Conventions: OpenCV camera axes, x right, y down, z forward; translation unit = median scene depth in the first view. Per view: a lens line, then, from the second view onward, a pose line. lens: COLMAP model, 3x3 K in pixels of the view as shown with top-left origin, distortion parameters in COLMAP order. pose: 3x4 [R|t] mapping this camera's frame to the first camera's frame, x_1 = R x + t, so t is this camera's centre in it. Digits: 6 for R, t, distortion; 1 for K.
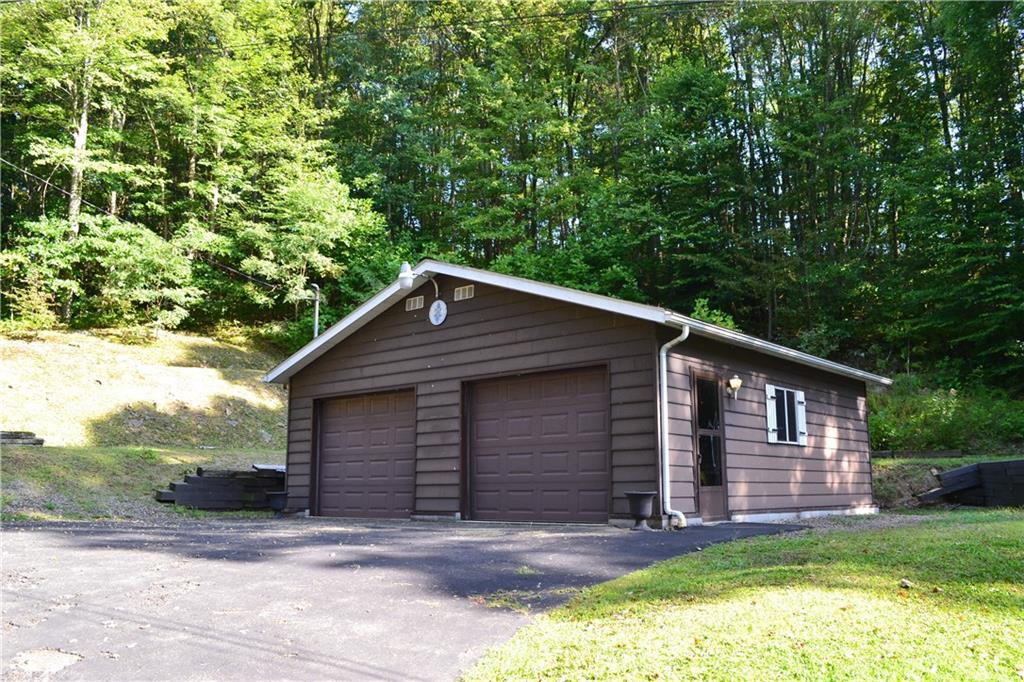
lens RADIAL K [[856.3, 0, 512.0], [0, 856.3, 341.0], [0, 0, 1]] dist [-0.039156, -0.002239]
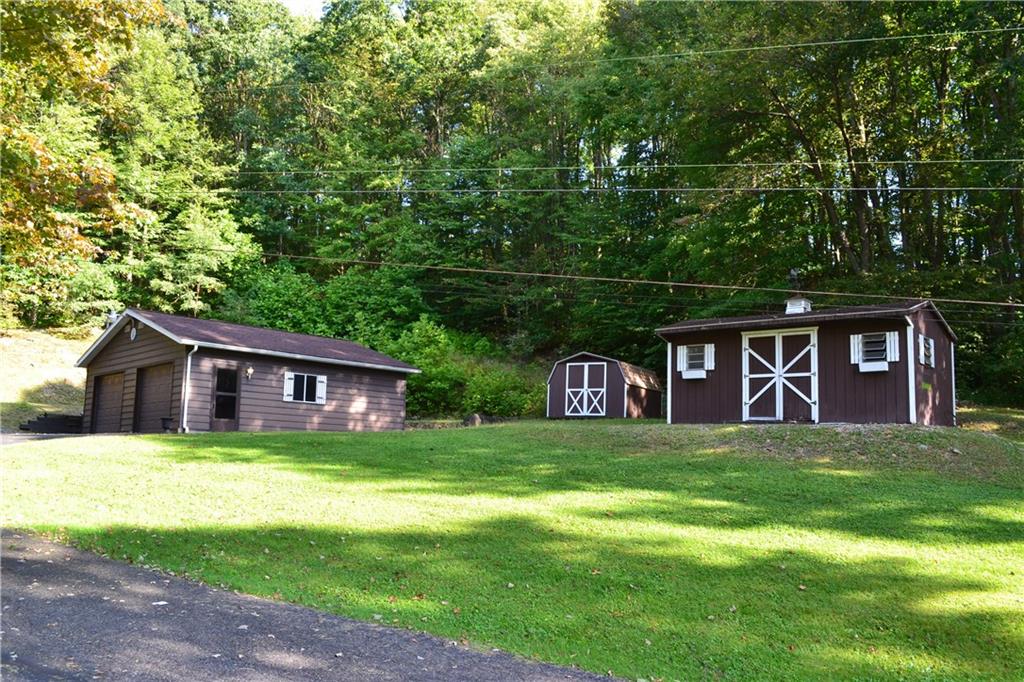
lens RADIAL K [[926.1, 0, 512.0], [0, 926.1, 341.0], [0, 0, 1]] dist [0.004030, 0.010303]
pose [[0.992310, 0.010827, -0.123305, 0.478628], [-0.008264, 0.999739, 0.021276, -0.031548], [0.123503, -0.020094, 0.992141, -0.473435]]
